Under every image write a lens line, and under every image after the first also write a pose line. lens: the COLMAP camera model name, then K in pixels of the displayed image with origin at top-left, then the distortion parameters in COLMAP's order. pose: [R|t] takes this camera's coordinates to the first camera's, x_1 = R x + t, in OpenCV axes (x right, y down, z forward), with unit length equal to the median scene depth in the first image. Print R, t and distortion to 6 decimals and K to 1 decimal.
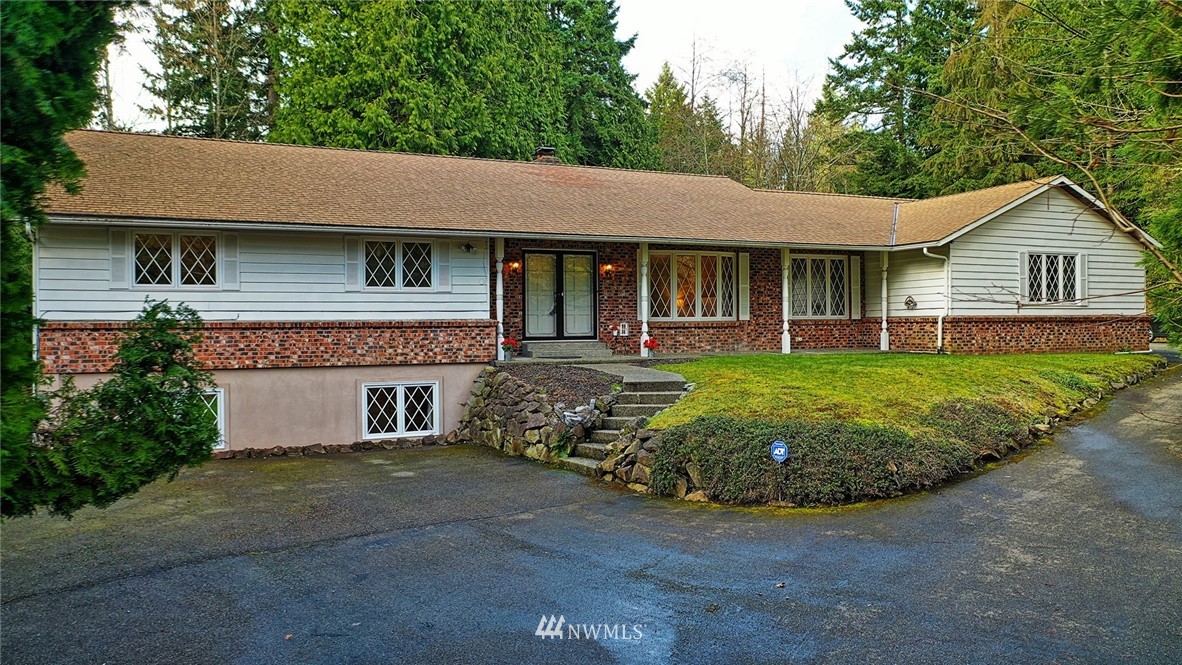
lens RADIAL K [[936.5, 0, 587.7], [0, 936.5, 323.6], [0, 0, 1]] dist [-0.001755, 0.021764]
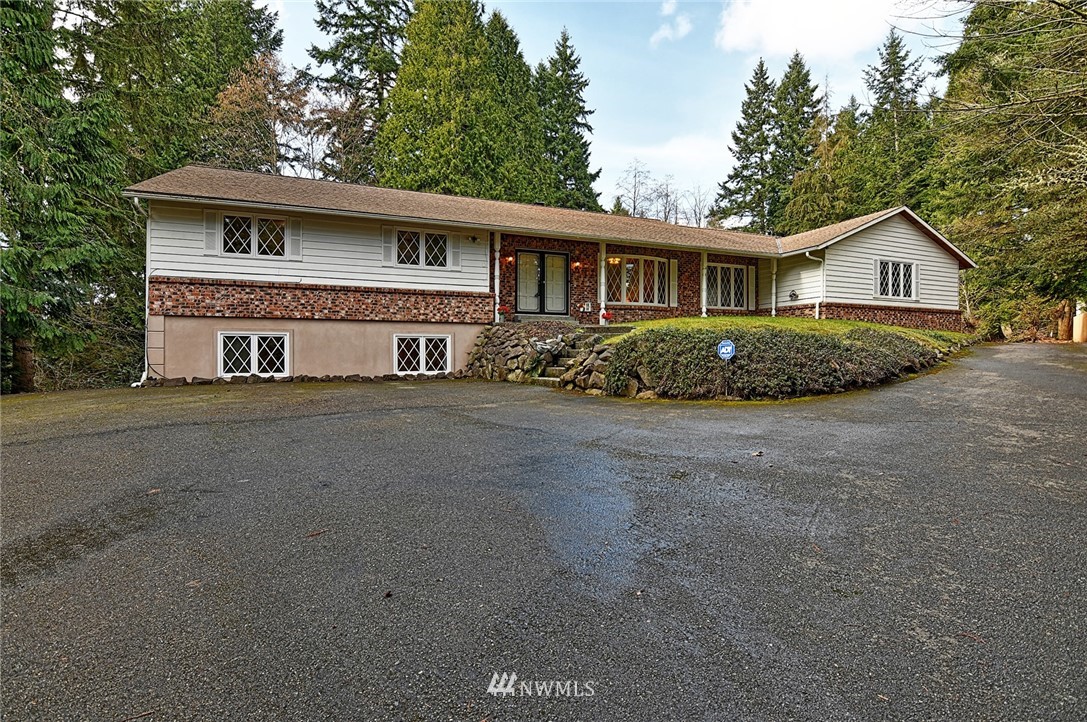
lens RADIAL K [[526.5, 0, 539.8], [0, 526.5, 360.3], [0, 0, 1]] dist [-0.010075, -0.004014]
pose [[0.998103, 0.009974, -0.060755, 0.017916], [-0.009421, 0.999912, 0.009374, 0.090671], [0.060843, -0.008784, 0.998109, 0.242381]]
